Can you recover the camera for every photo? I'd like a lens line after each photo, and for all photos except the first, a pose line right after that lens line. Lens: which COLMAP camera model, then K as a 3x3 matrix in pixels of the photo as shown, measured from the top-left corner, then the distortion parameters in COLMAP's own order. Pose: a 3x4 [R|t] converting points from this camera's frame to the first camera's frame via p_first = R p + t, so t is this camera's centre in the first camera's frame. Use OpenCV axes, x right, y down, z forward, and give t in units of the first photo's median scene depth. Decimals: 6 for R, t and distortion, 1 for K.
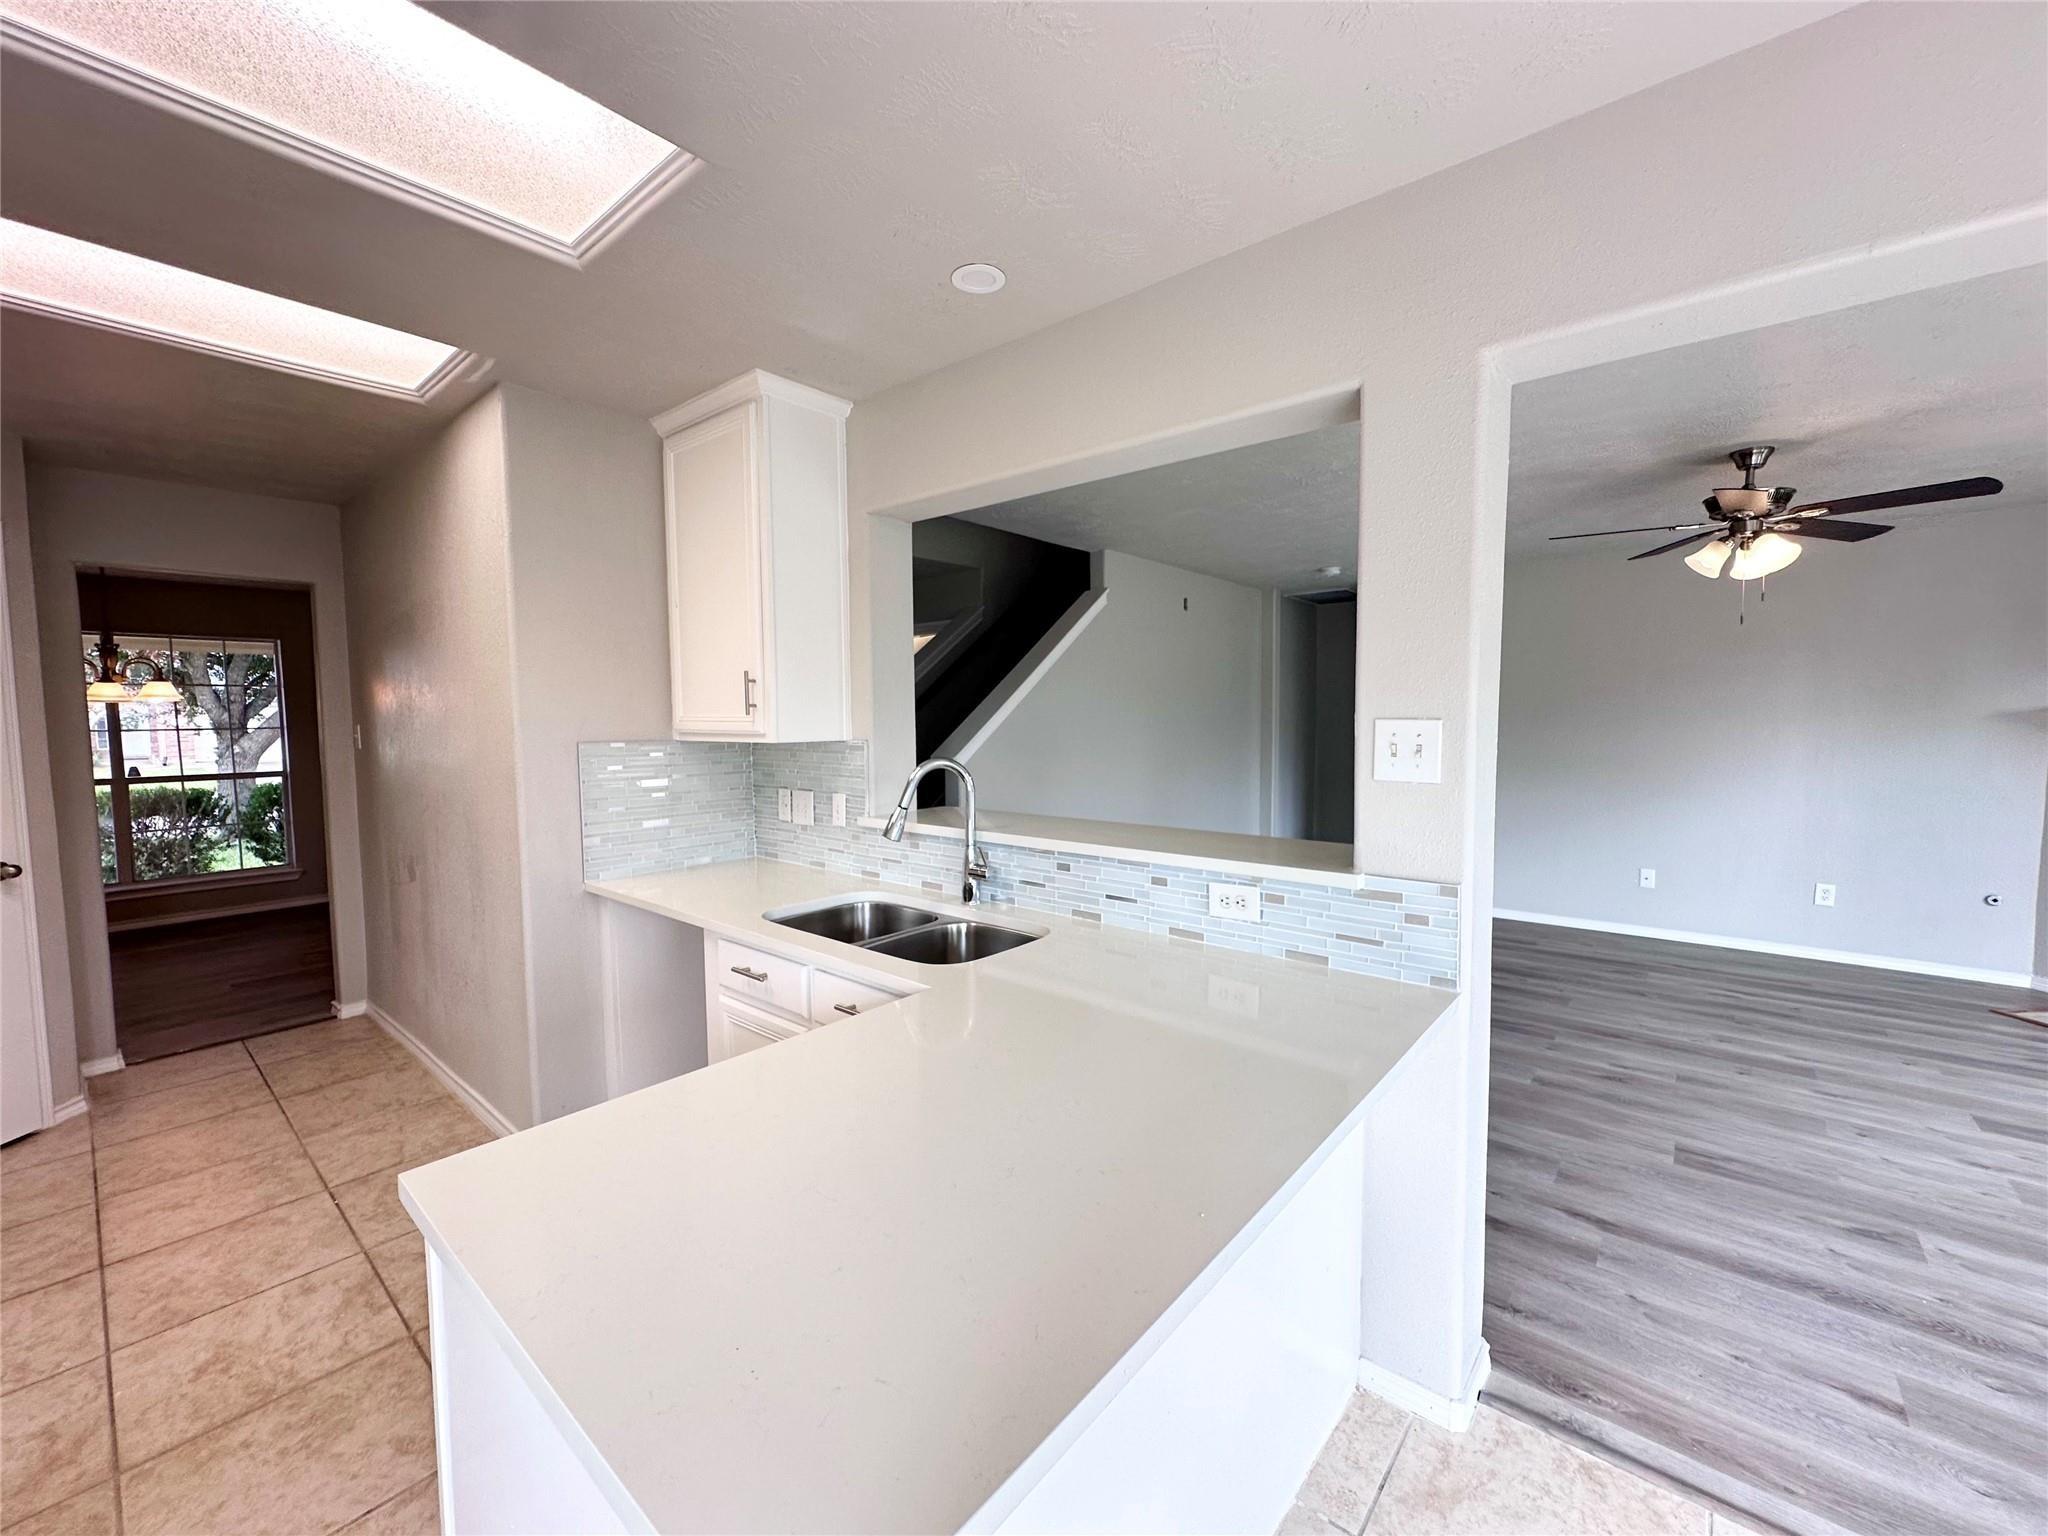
lens RADIAL K [[817.6, 0, 1024.0], [0, 817.6, 768.0], [0, 0, 1]] dist [-0.000089, -0.000020]
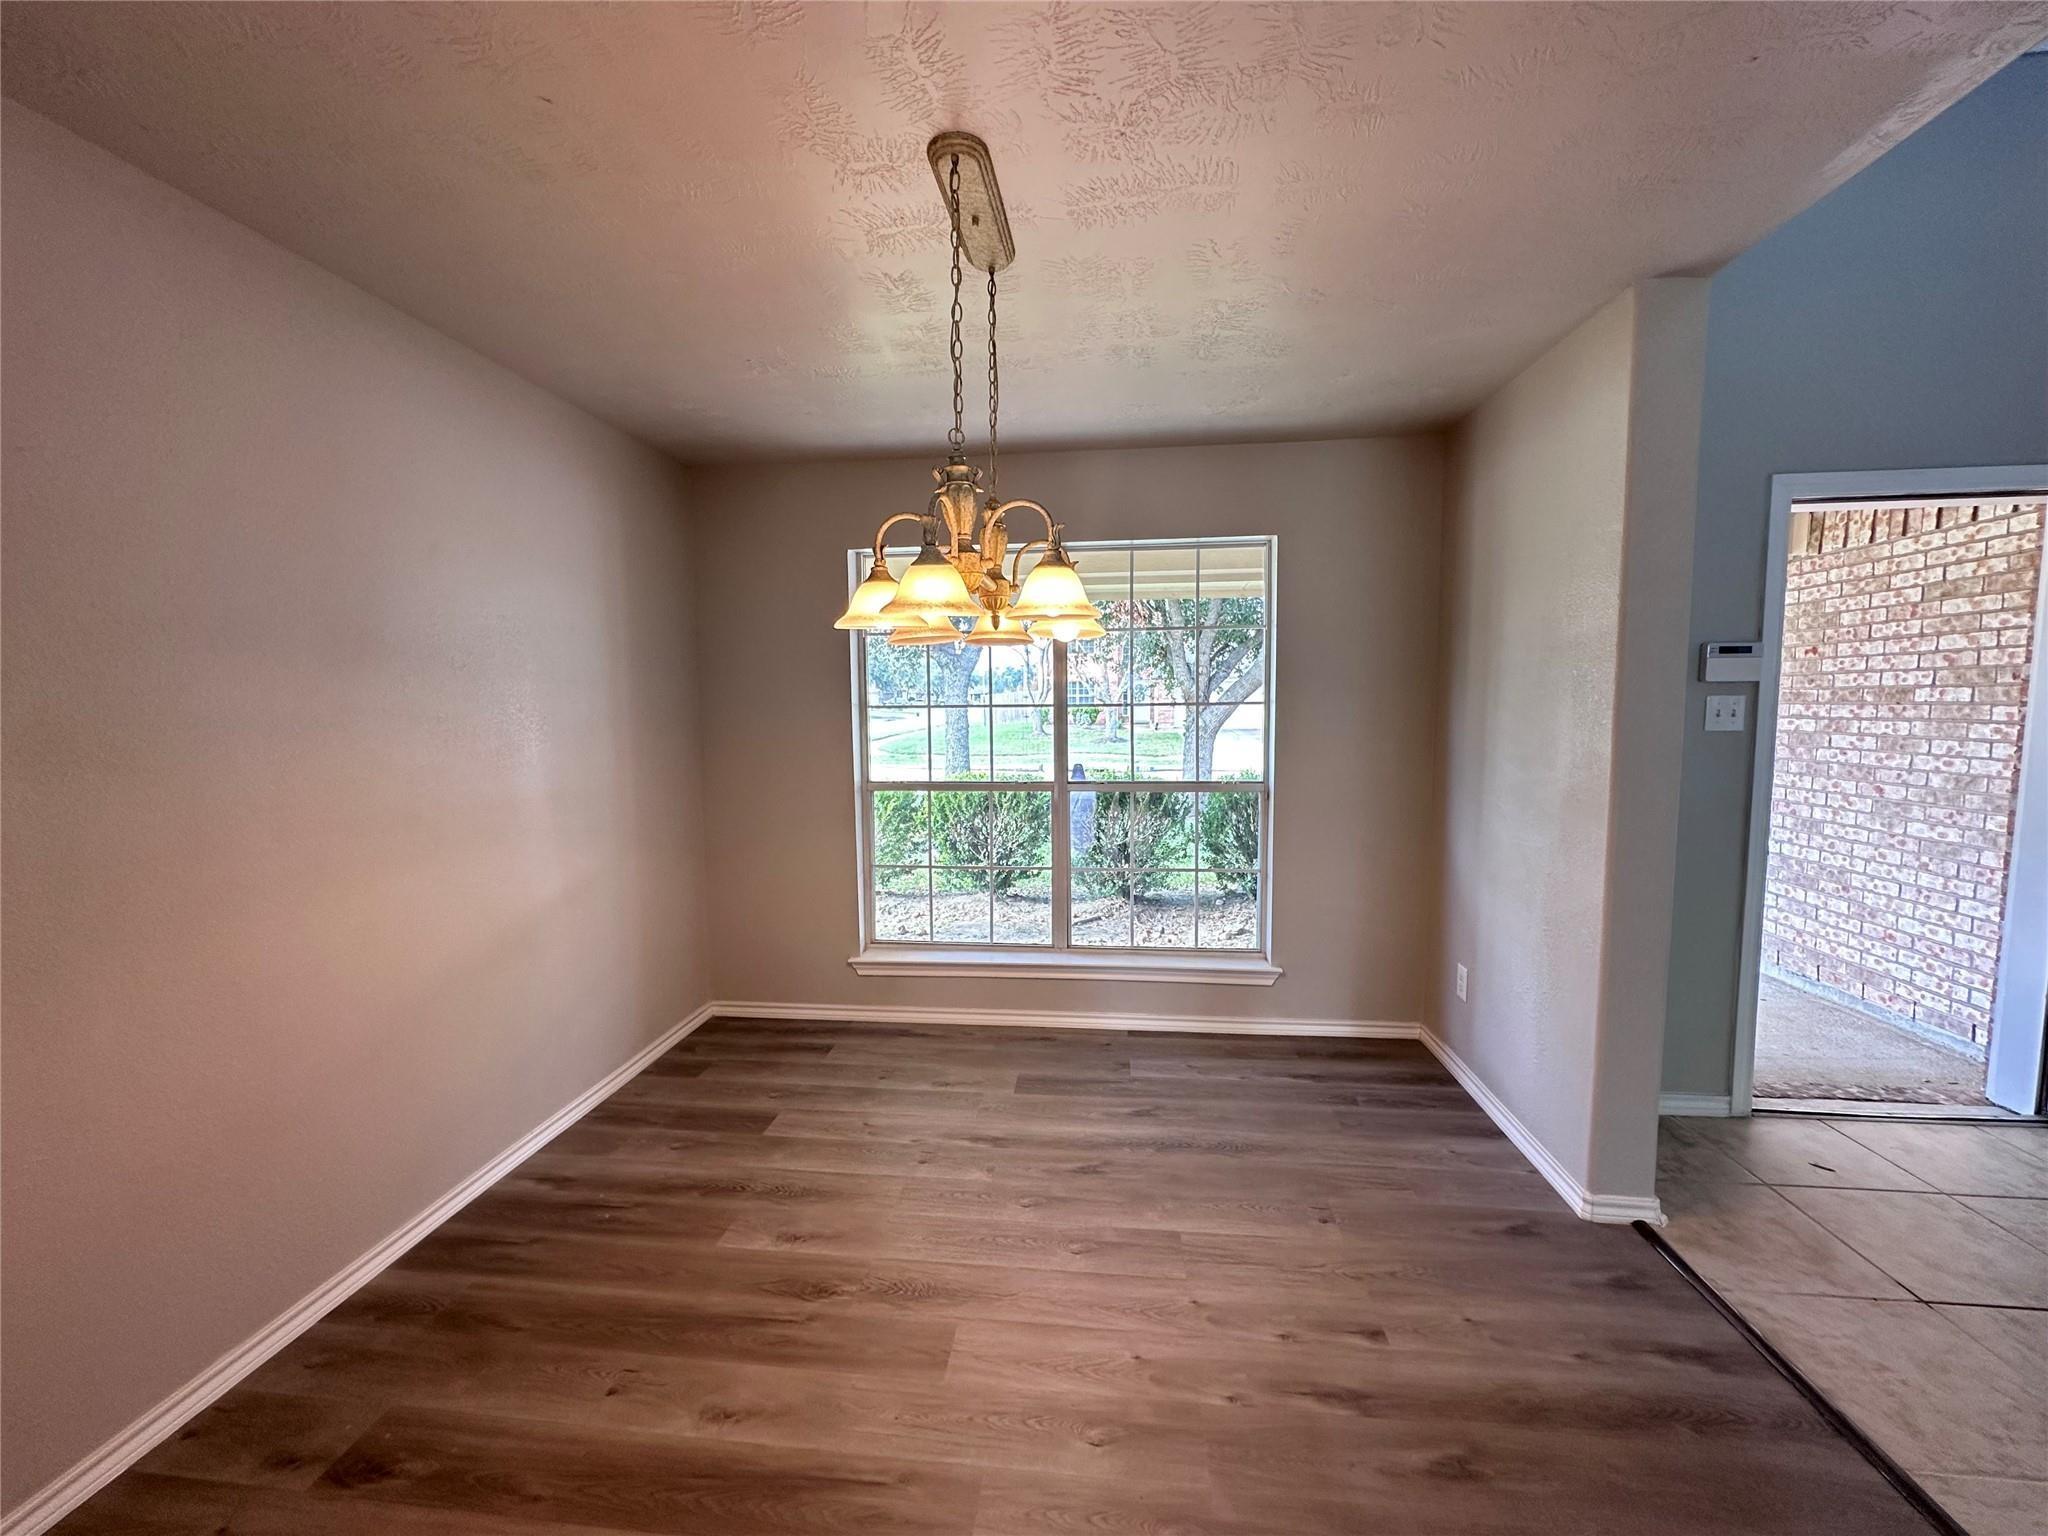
lens RADIAL K [[817.6, 0, 1024.0], [0, 817.6, 768.0], [0, 0, 1]] dist [-0.000089, -0.000020]
pose [[0.558585, 0.075222, -0.826029, -0.354248], [-0.049834, 0.997124, 0.057103, -0.018736], [0.827949, 0.009267, 0.560727, 0.365663]]
